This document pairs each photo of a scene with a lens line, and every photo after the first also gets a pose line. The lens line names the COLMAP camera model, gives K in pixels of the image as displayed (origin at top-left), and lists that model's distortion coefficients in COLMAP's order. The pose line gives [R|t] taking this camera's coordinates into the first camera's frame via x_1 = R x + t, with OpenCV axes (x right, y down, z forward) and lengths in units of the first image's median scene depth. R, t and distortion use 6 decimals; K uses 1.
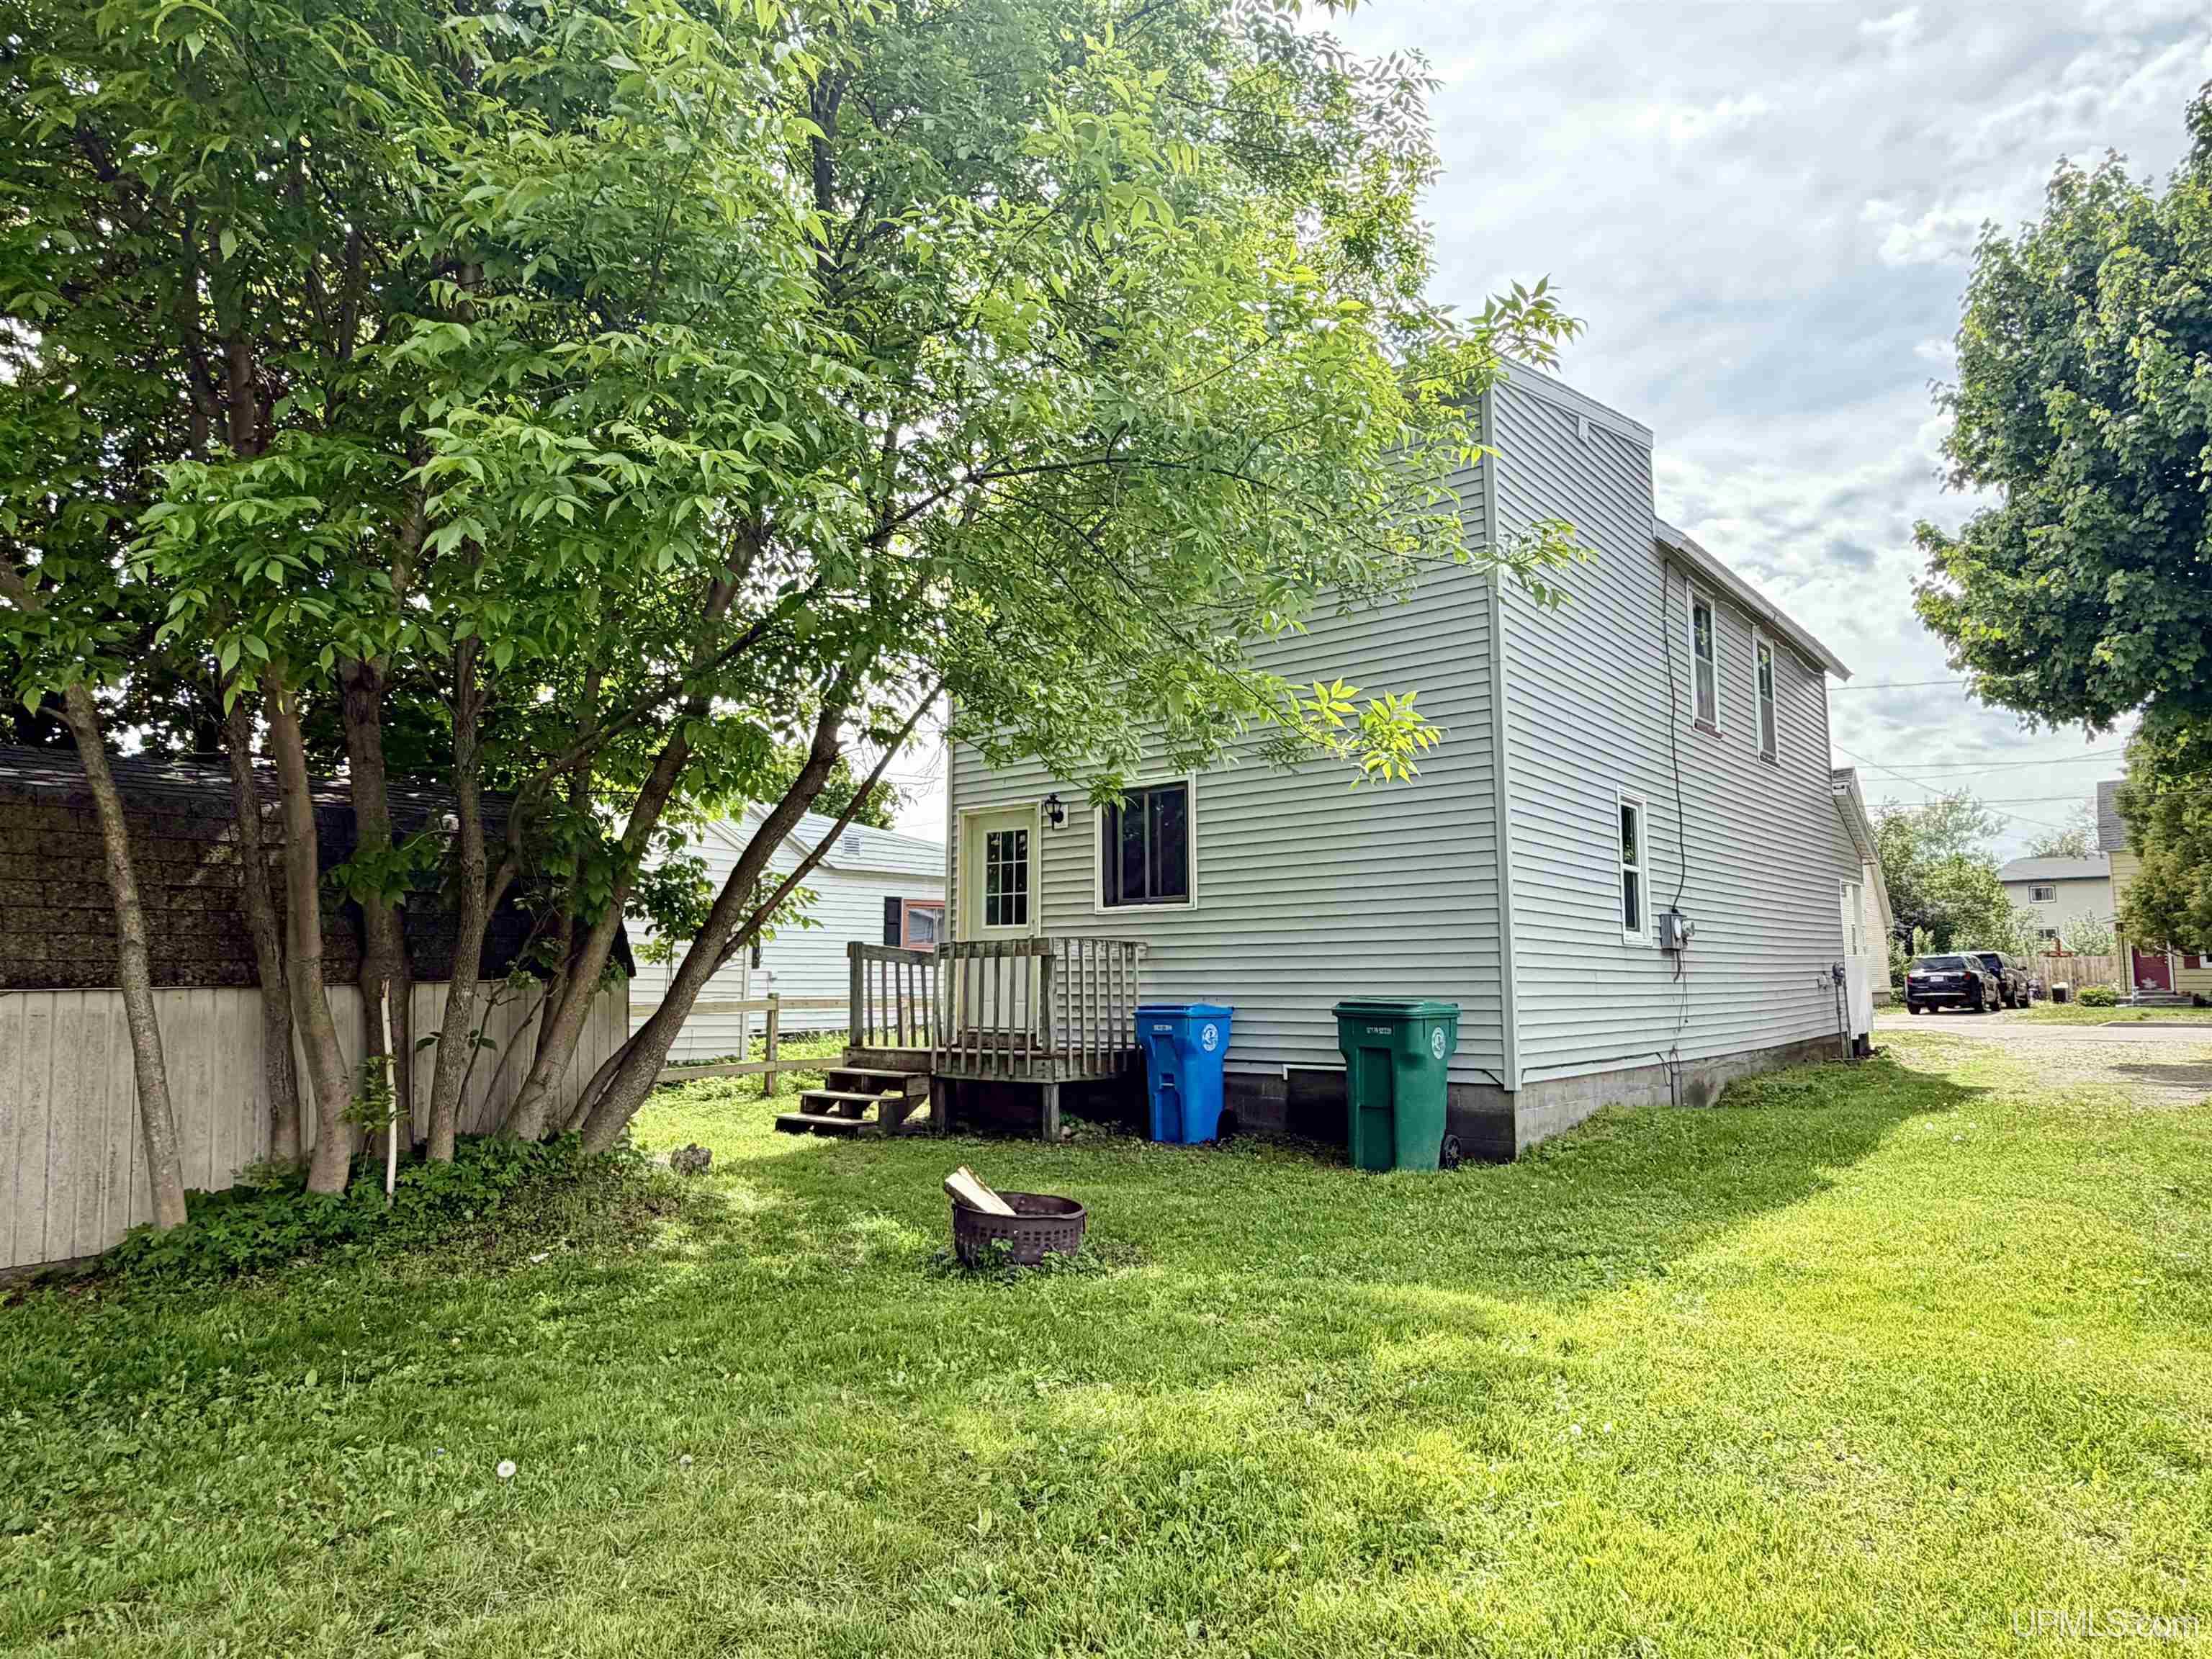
lens RADIAL K [[1354.9, 0, 1096.9], [0, 1354.9, 835.9], [0, 0, 1]] dist [-0.001312, 0.000796]
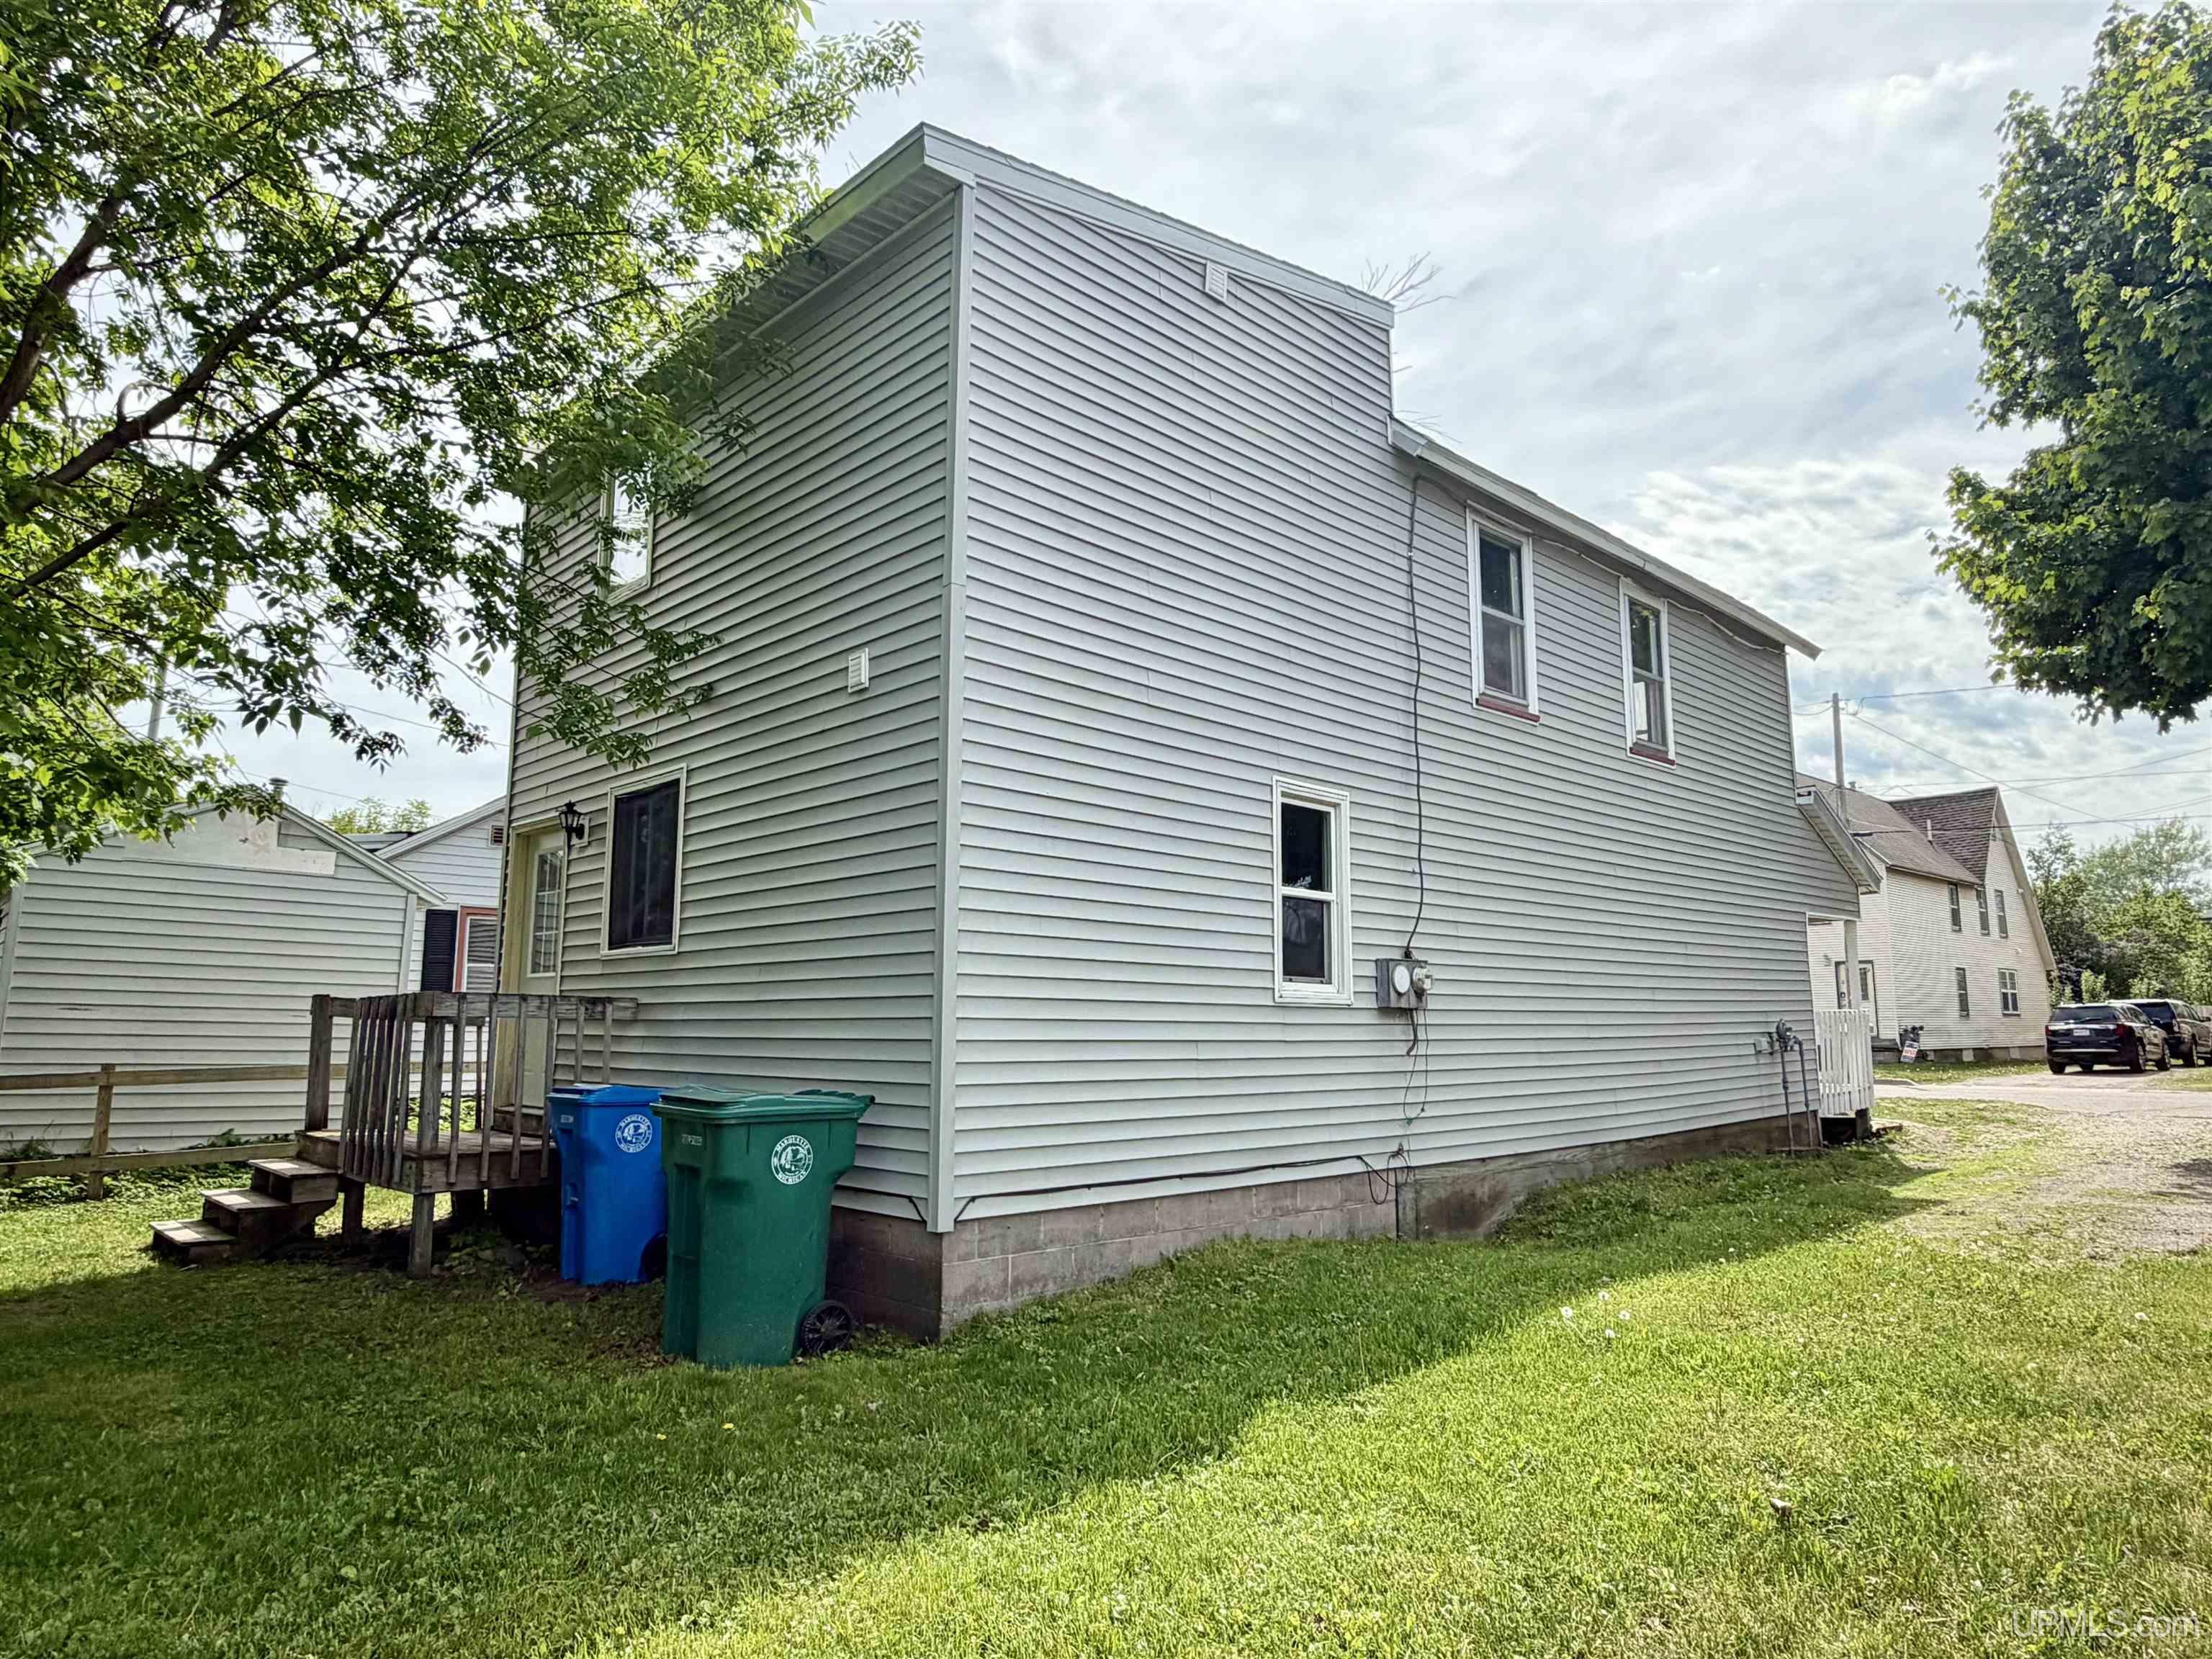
lens RADIAL K [[1354.9, 0, 1114.3], [0, 1354.9, 829.3], [0, 0, 1]] dist [-0.001312, 0.000796]
pose [[0.993816, -0.010633, -0.110525, 0.222332], [0.006785, 0.999360, -0.035133, 0.008434], [0.110828, 0.034166, 0.993252, 0.169783]]
